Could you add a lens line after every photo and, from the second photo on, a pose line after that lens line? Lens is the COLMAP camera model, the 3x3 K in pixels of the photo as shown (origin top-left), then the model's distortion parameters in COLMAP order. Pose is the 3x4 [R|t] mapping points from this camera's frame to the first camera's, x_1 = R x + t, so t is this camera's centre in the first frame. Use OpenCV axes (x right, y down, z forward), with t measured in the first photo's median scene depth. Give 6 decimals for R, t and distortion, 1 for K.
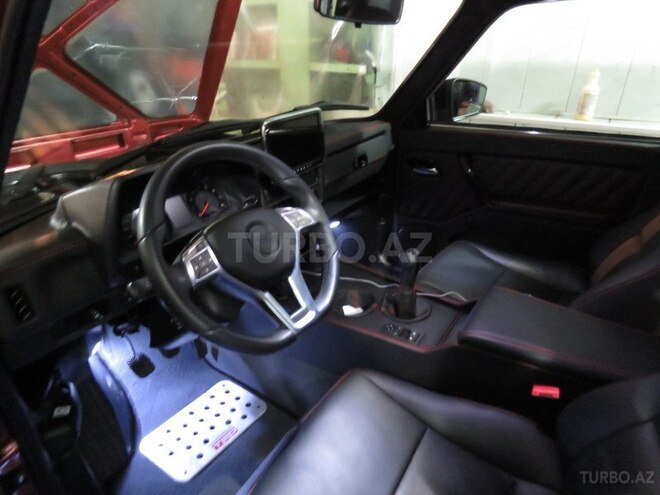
lens RADIAL K [[417.3, 0, 330.0], [0, 417.3, 247.5], [0, 0, 1]] dist [-0.003268, -0.004727]
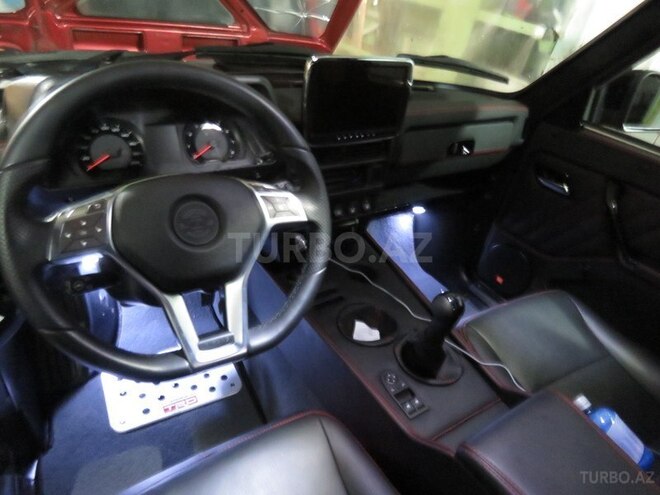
lens RADIAL K [[417.3, 0, 330.0], [0, 417.3, 247.5], [0, 0, 1]] dist [-0.003268, -0.004727]
pose [[0.901045, 0.357503, -0.245580, 0.100877], [-0.326271, 0.931757, 0.159300, -0.075583], [0.285771, -0.063411, 0.956198, 0.188411]]
